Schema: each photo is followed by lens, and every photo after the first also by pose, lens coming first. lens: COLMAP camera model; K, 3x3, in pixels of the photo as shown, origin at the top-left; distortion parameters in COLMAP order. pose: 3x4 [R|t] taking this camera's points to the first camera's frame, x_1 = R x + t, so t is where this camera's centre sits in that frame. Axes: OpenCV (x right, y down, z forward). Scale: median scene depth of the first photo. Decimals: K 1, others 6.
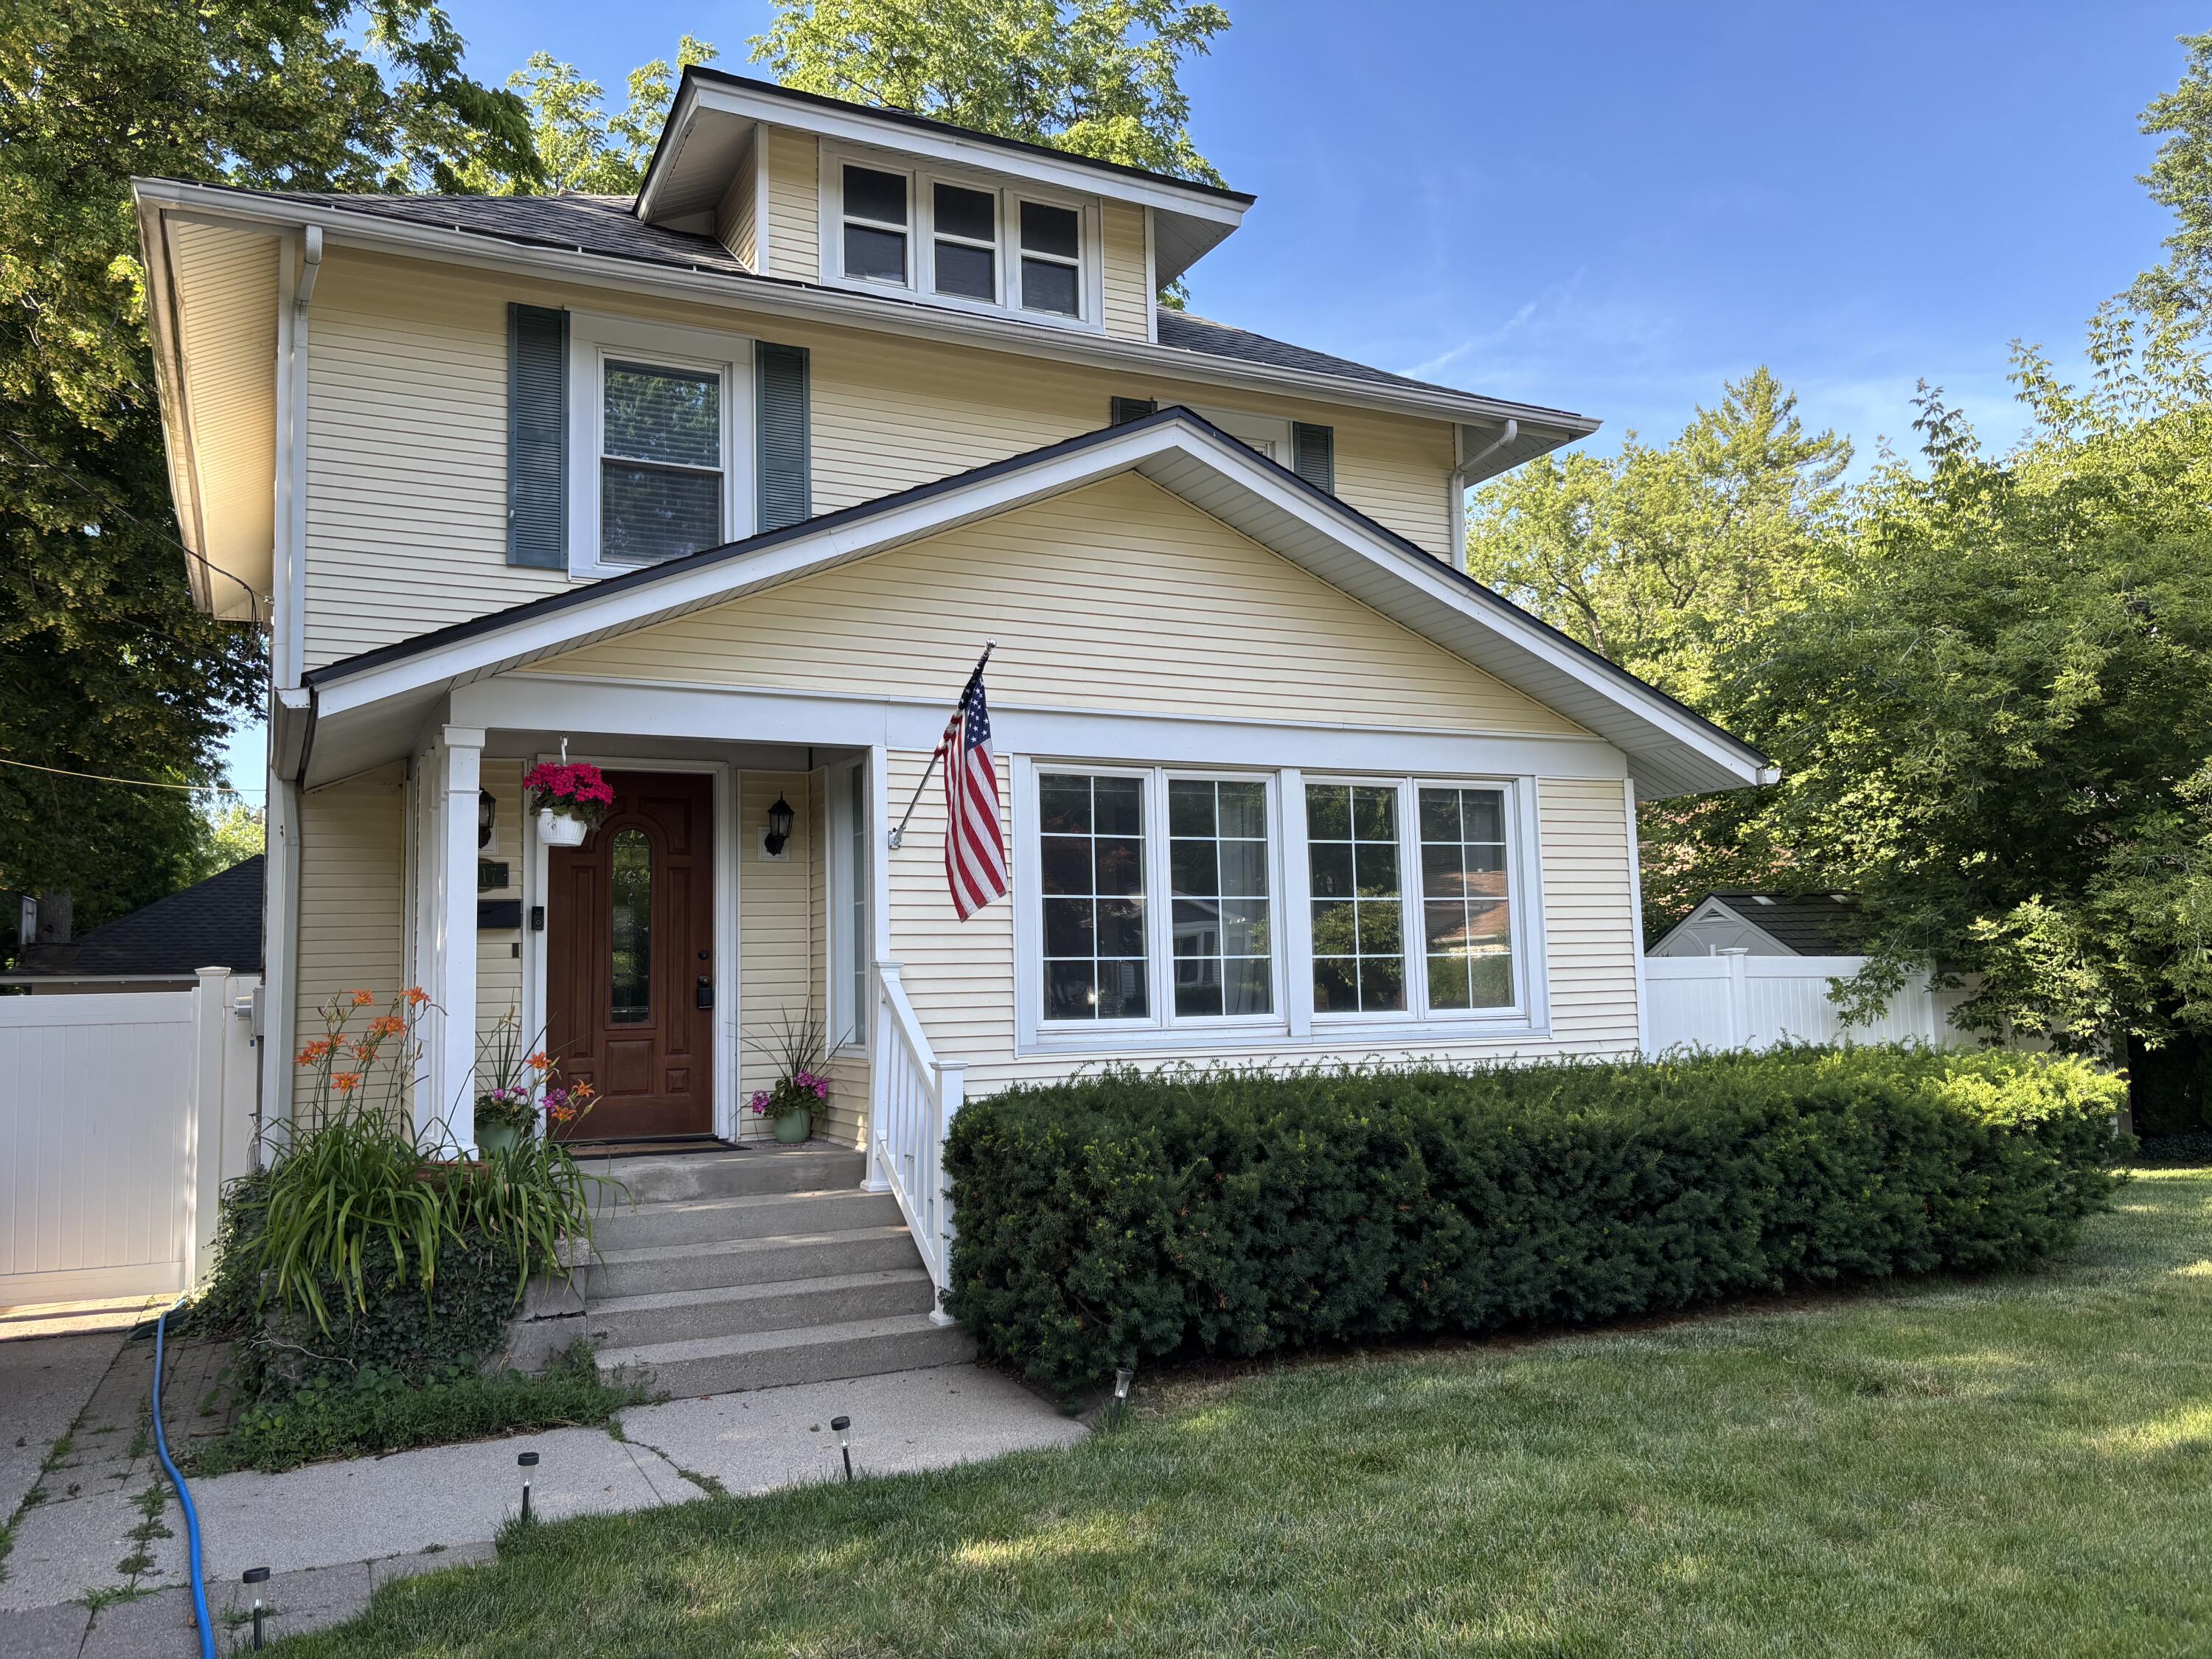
lens RADIAL K [[1684.7, 0, 1117.0], [0, 1684.7, 832.6], [0, 0, 1]] dist [0.001567, -0.009144]
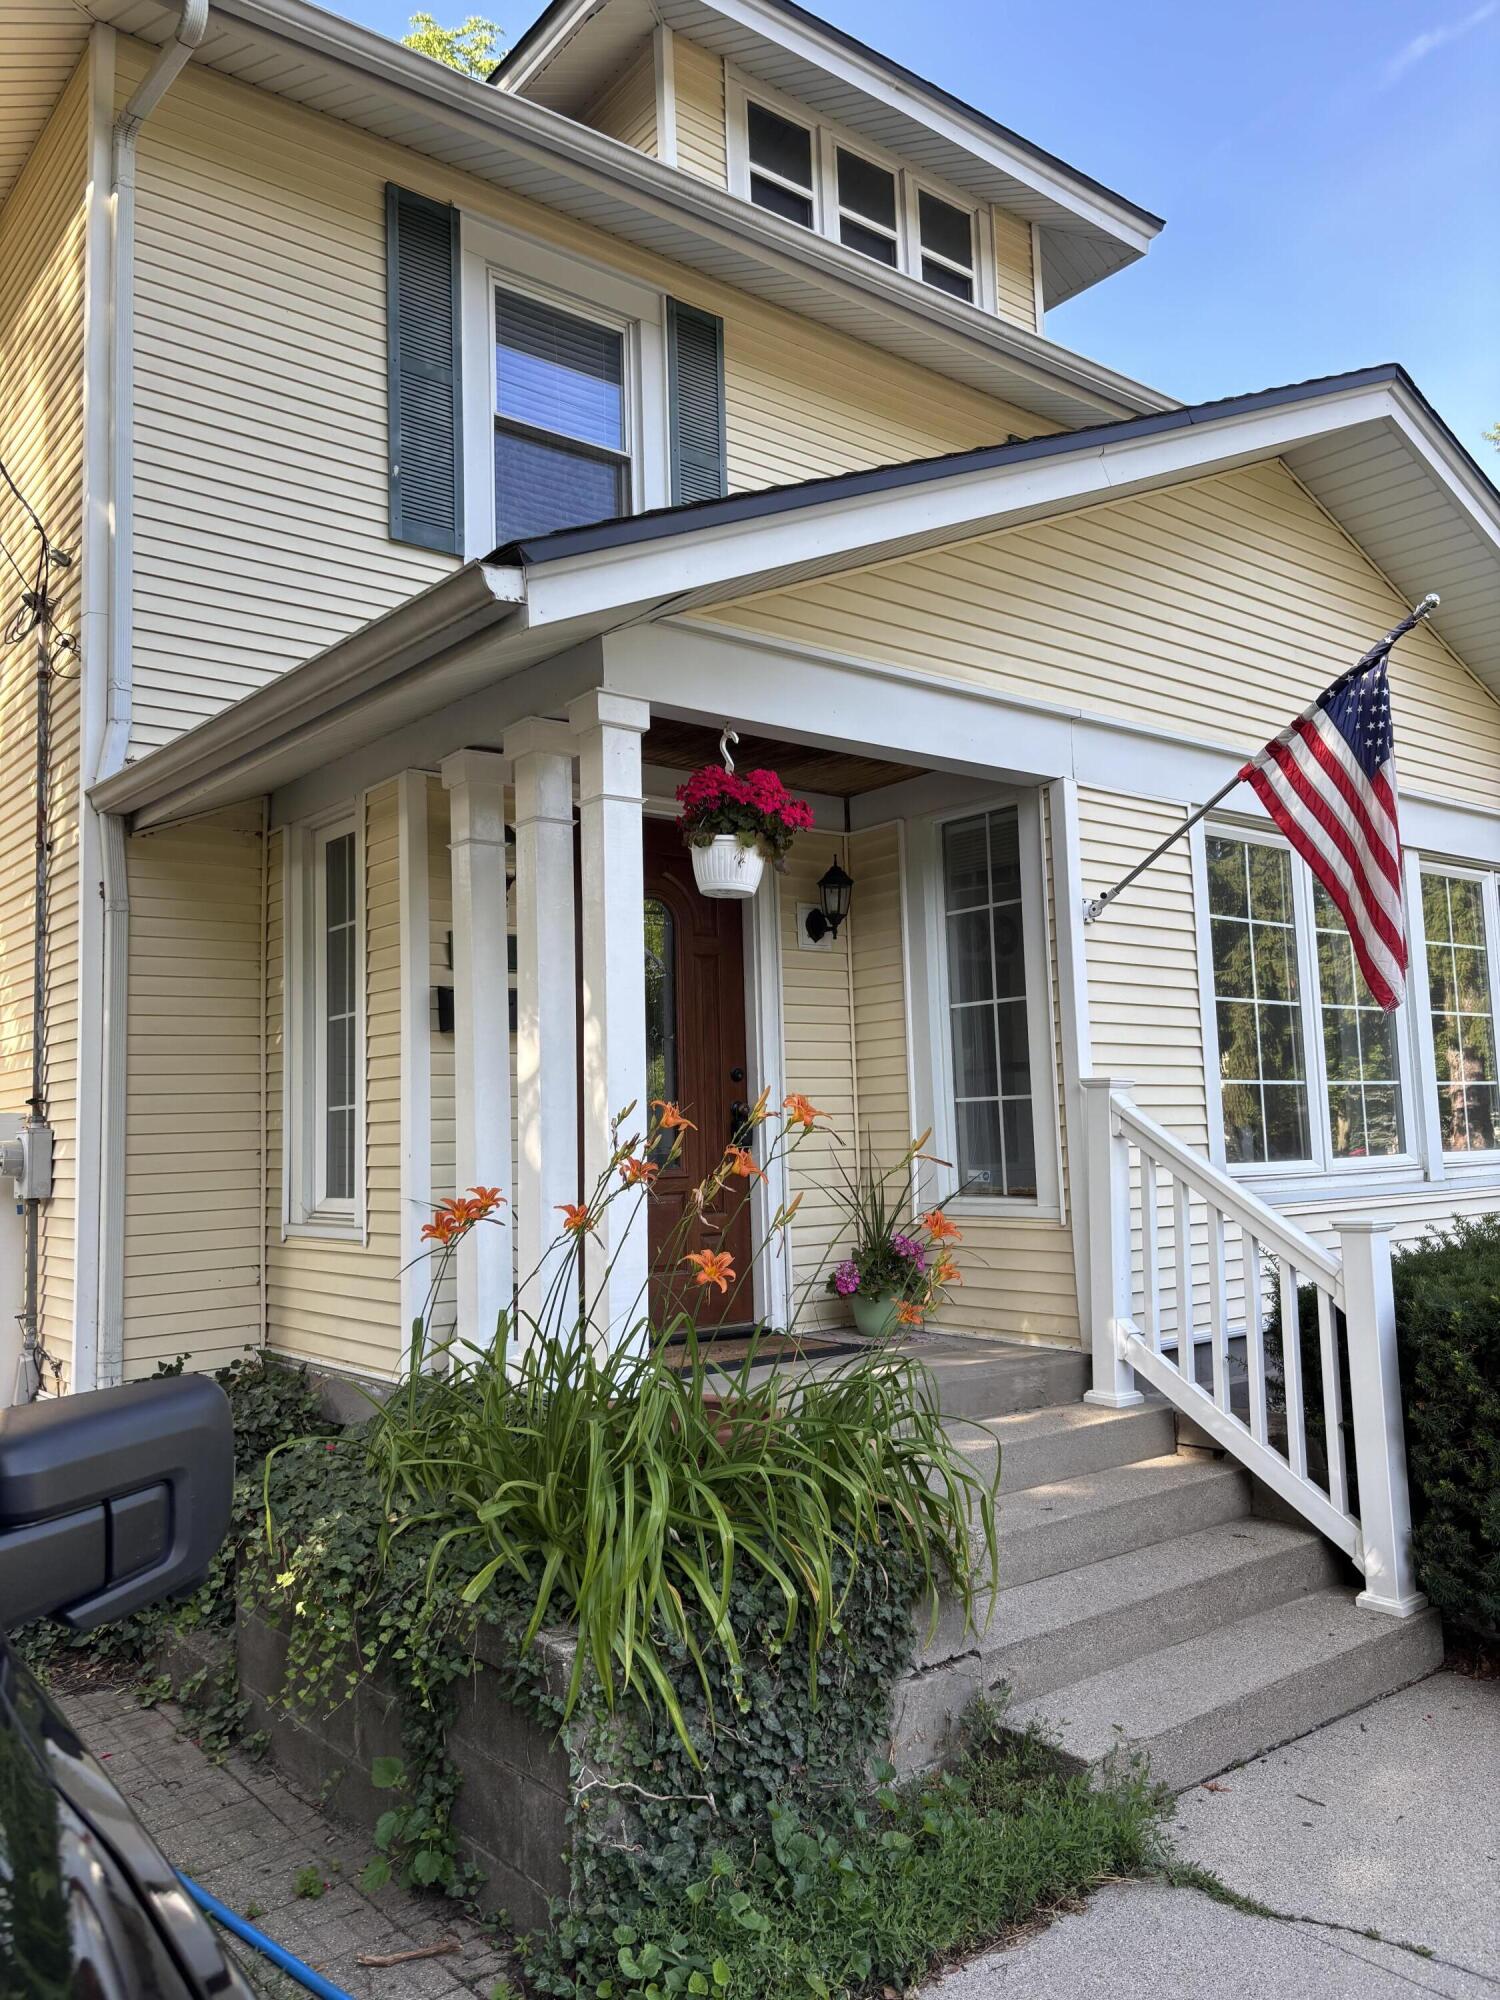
lens RADIAL K [[1523.3, 0, 741.5], [0, 1523.3, 993.8], [0, 0, 1]] dist [0.001567, -0.009144]
pose [[0.978422, 0.015322, 0.206047, -0.345685], [-0.013574, 0.999859, -0.009891, 0.040151], [-0.206170, 0.006881, 0.978492, 0.330371]]
